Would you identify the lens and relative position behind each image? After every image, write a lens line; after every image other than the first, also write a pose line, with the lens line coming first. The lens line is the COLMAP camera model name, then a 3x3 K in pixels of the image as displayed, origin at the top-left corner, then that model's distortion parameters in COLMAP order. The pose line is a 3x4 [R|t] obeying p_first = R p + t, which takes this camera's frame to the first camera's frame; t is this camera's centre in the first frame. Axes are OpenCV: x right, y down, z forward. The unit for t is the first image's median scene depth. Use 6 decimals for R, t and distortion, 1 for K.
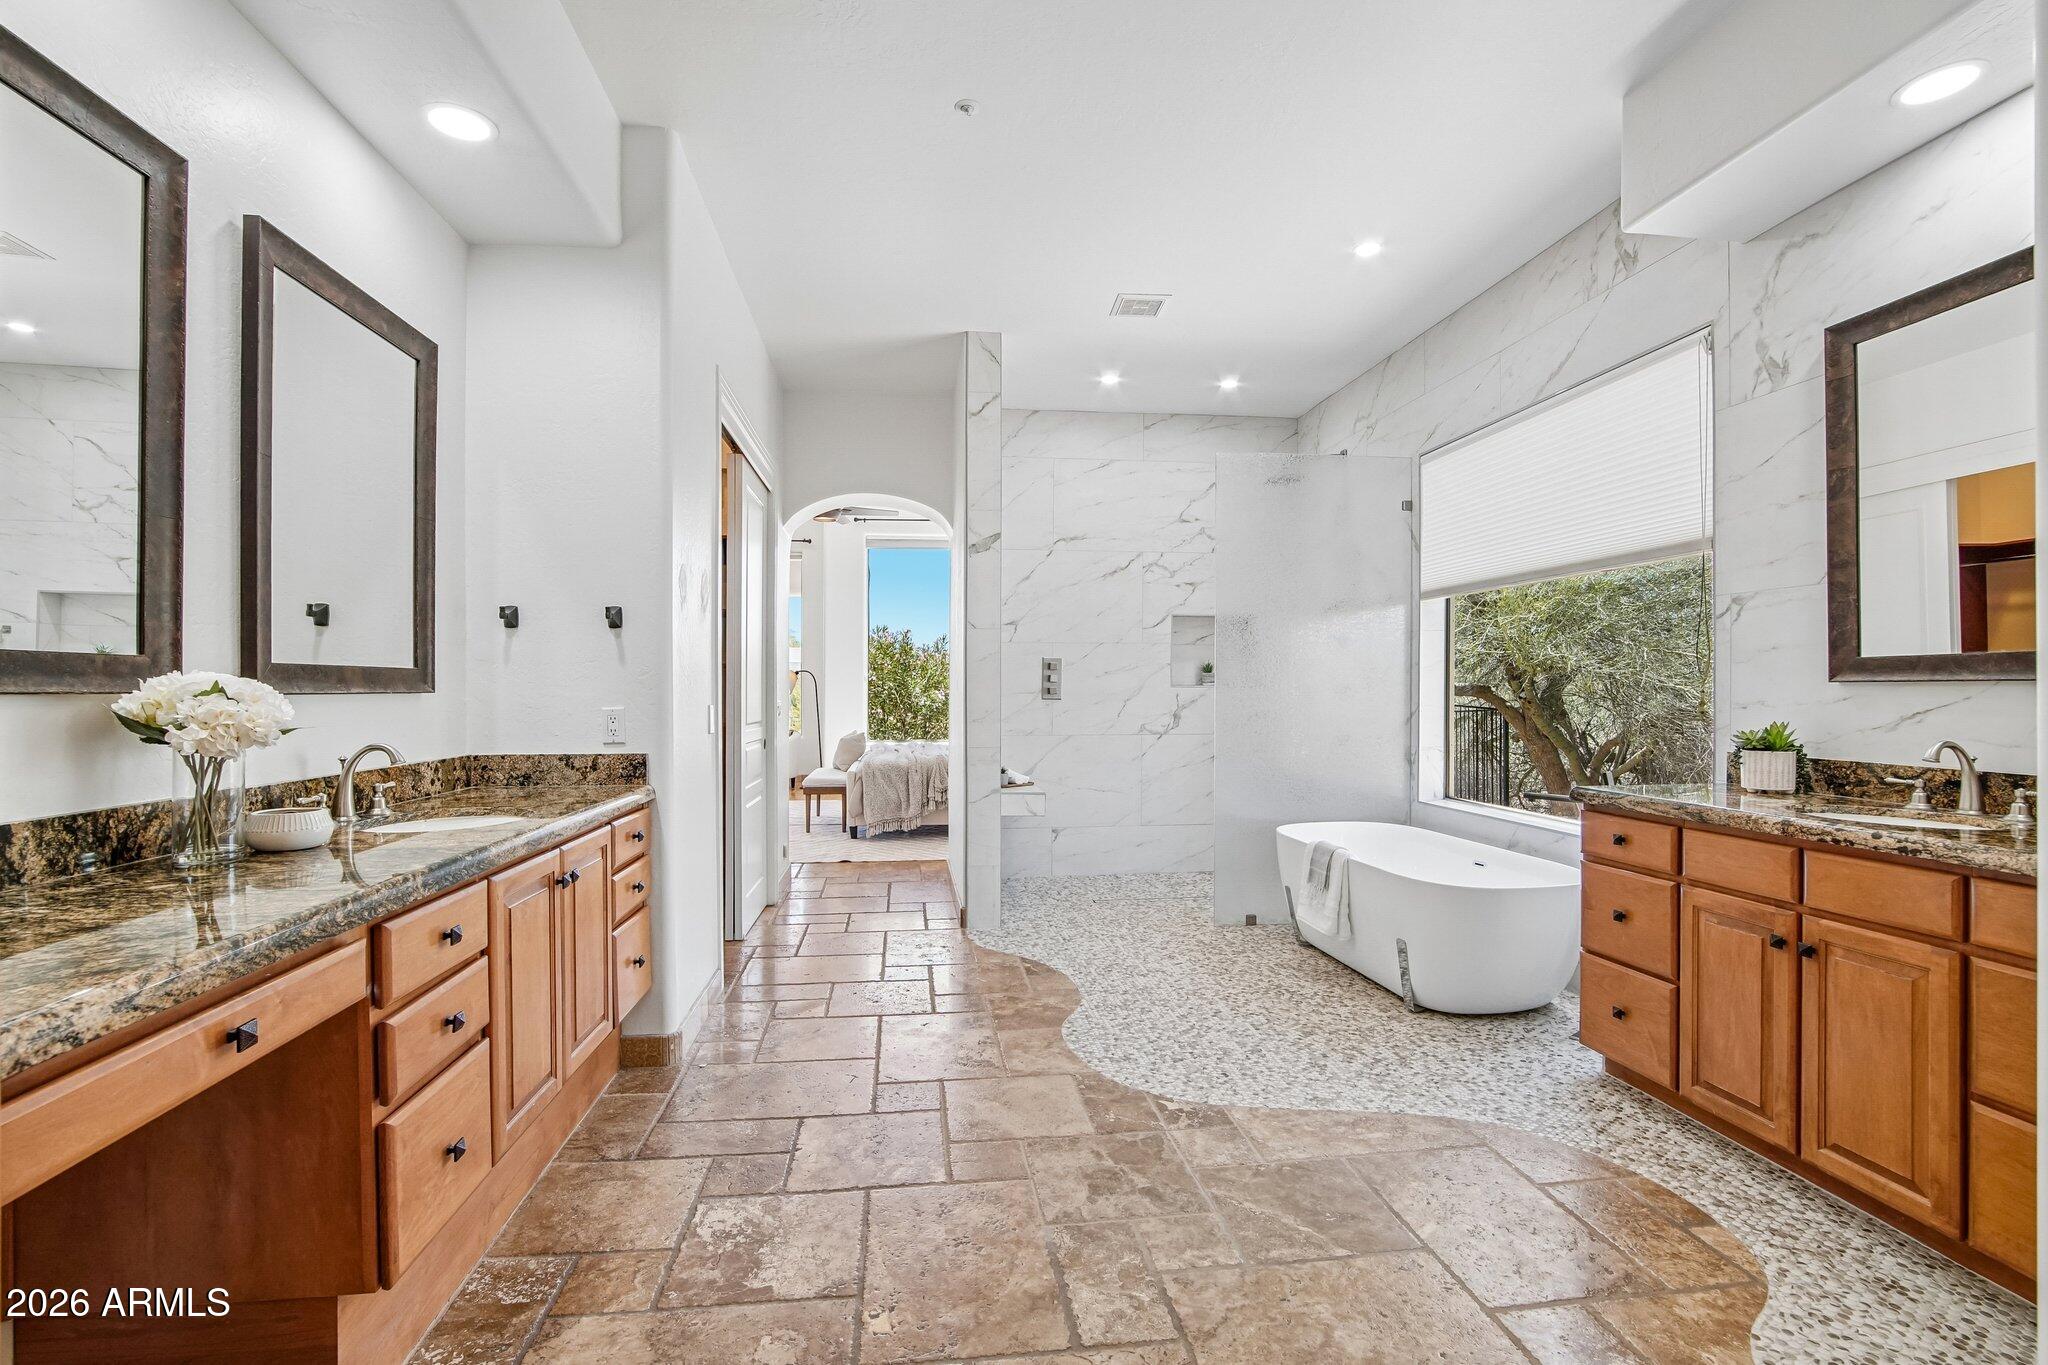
lens RADIAL K [[921.0, 0, 981.9], [0, 921.0, 694.7], [0, 0, 1]] dist [-0.022117, 0.002568]
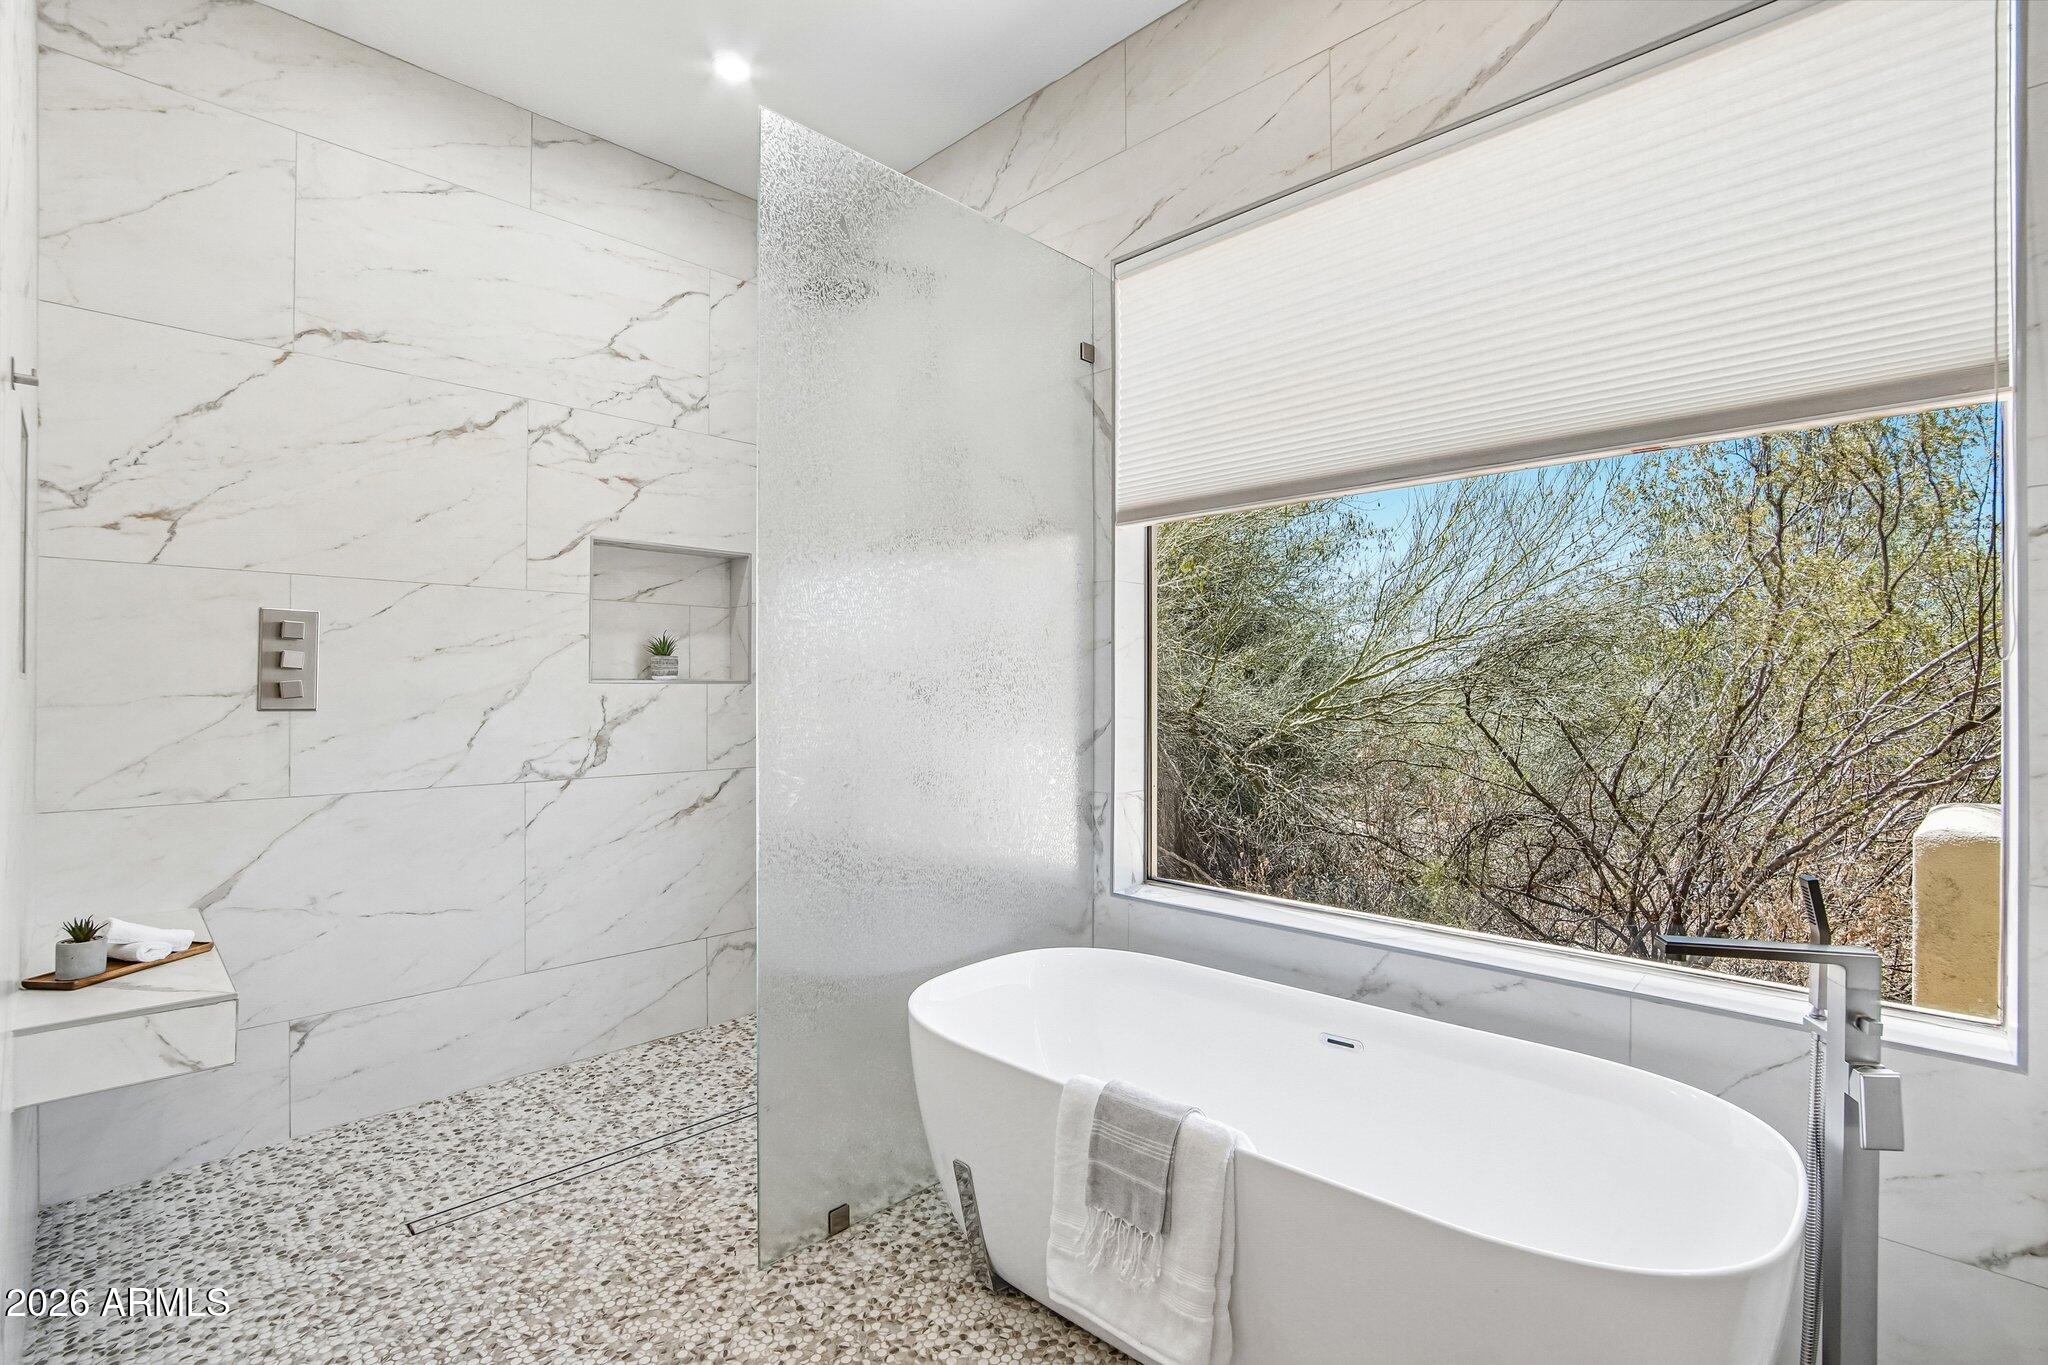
lens RADIAL K [[921.0, 0, 1019.4], [0, 921.0, 690.6], [0, 0, 1]] dist [-0.022117, 0.002568]
pose [[0.757163, 0.000646, 0.653225, 0.122268], [0.001365, 0.999996, -0.002571, -0.005100], [-0.653224, 0.002838, 0.757159, 0.990568]]
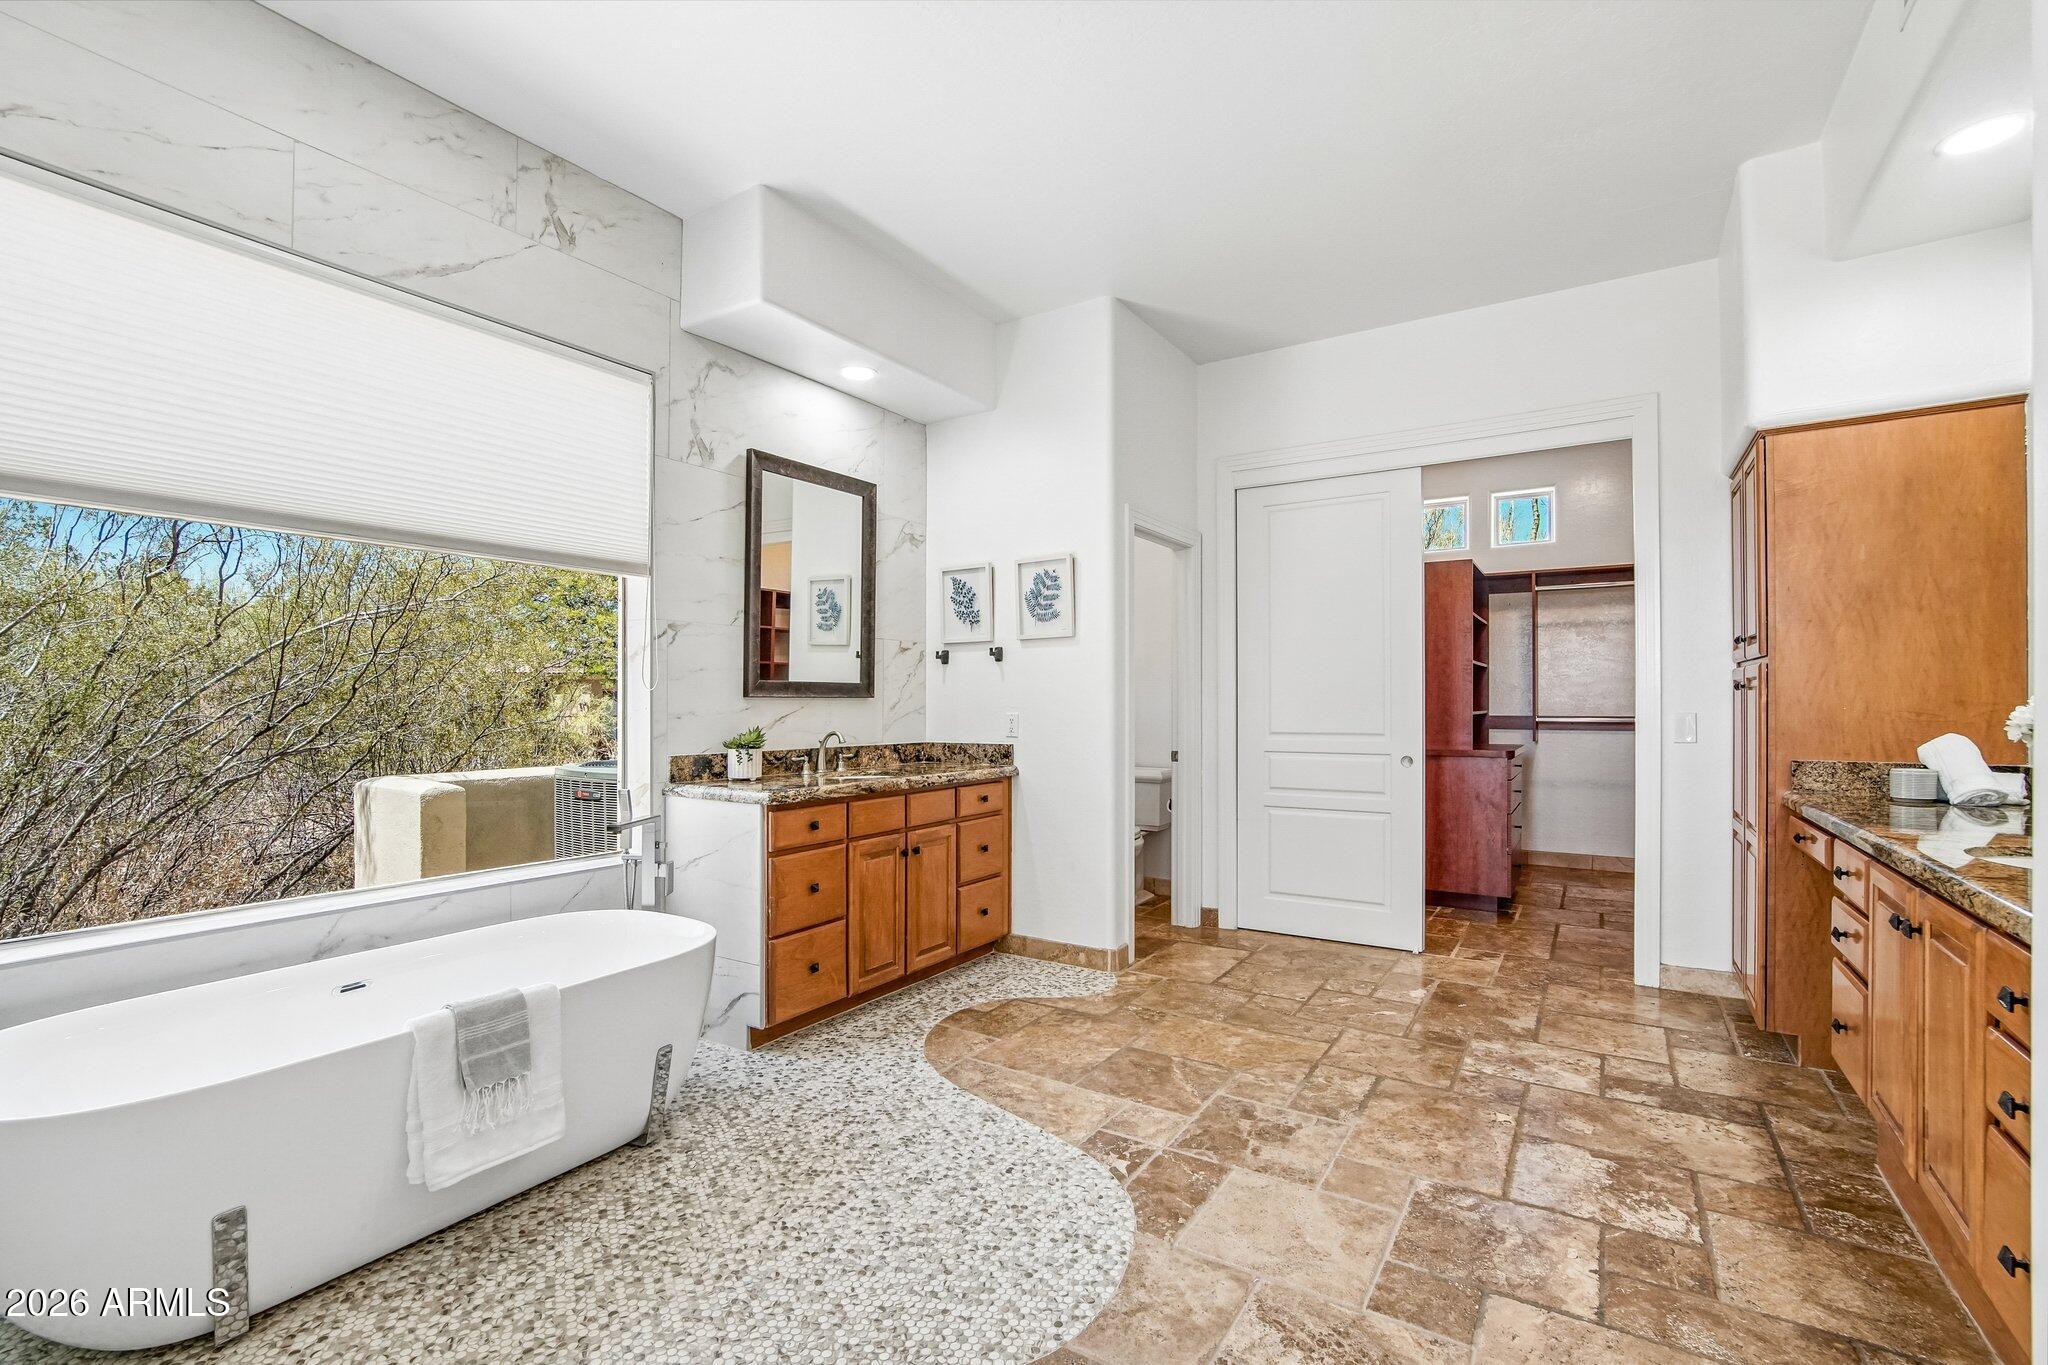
lens RADIAL K [[921.0, 0, 1021.0], [0, 921.0, 702.1], [0, 0, 1]] dist [-0.022117, 0.002568]
pose [[-0.795382, 0.002521, 0.606104, -0.238771], [0.004497, 0.999988, 0.001742, -0.005840], [-0.606092, 0.004111, -0.795384, 1.631071]]
